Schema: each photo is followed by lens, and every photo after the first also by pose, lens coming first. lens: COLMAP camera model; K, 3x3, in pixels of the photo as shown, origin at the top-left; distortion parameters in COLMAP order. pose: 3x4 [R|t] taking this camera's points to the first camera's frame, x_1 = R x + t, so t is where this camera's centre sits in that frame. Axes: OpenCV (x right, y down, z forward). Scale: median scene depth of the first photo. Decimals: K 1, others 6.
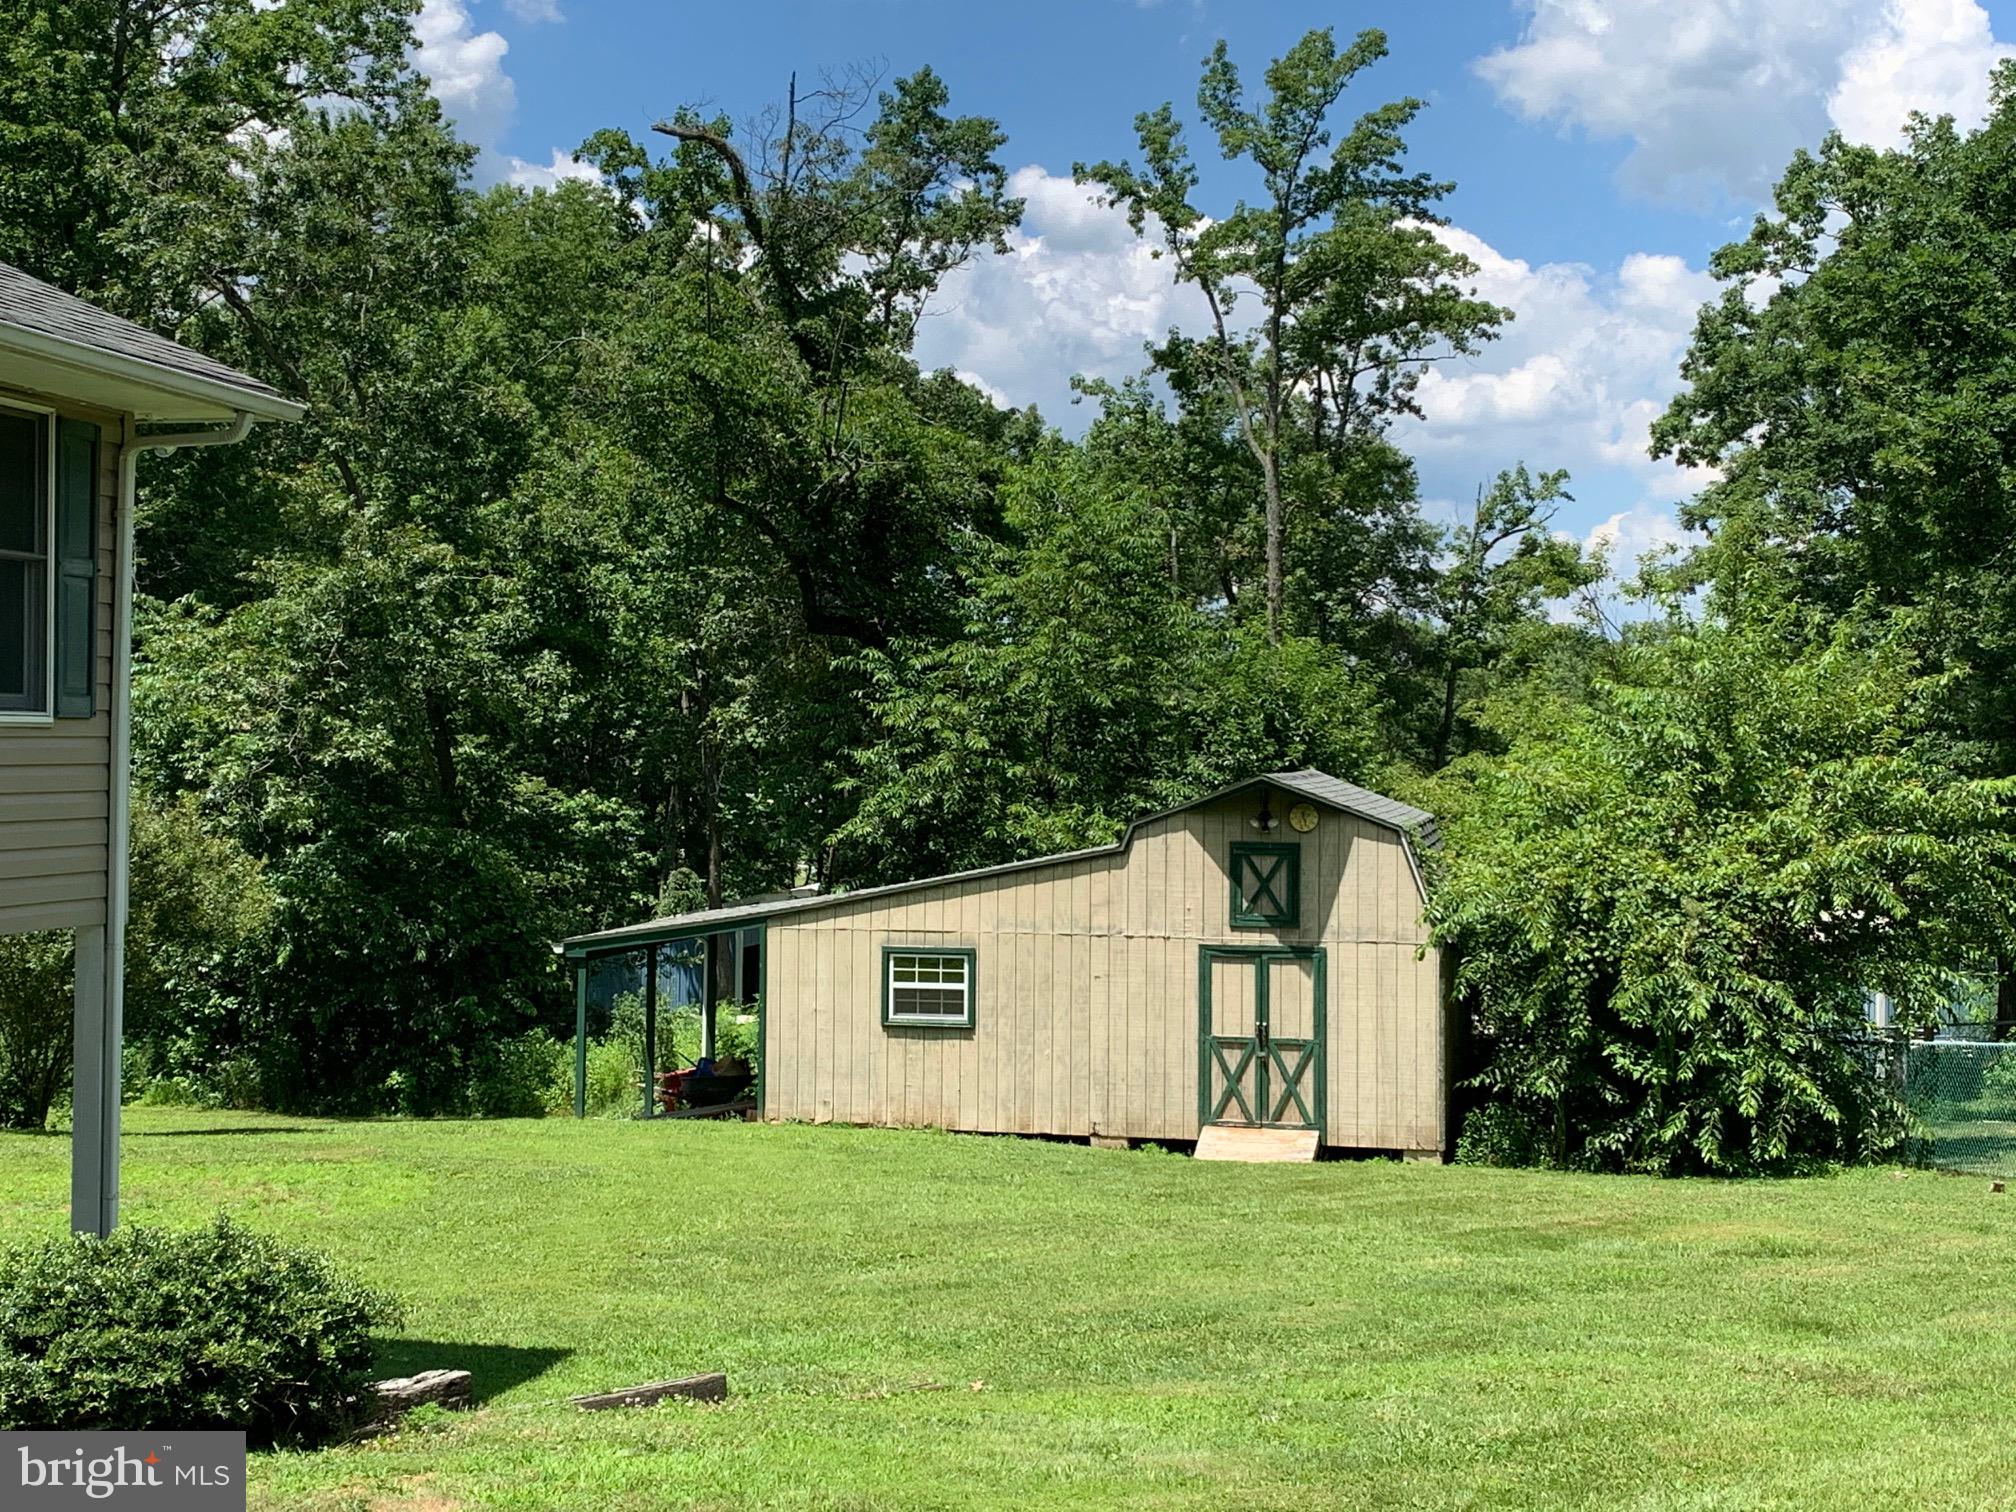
lens RADIAL K [[2913.6, 0, 971.8], [0, 2913.6, 719.1], [0, 0, 1]] dist [0.132022, 0.000000]
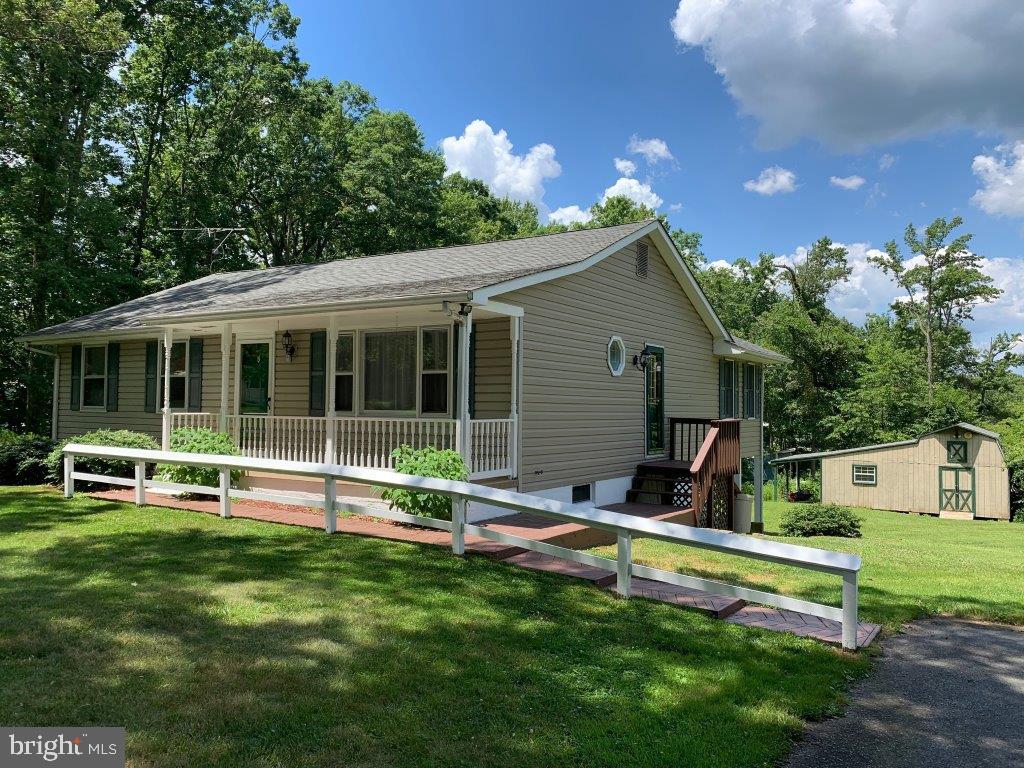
lens RADIAL K [[785.3, 0, 482.4], [0, 785.3, 379.5], [0, 0, 1]] dist [-0.021545, 0.009973]
pose [[0.924530, -0.011542, -0.380934, -0.072758], [0.001312, 0.999632, -0.027104, -0.011353], [0.381107, 0.024558, 0.924205, -0.194835]]
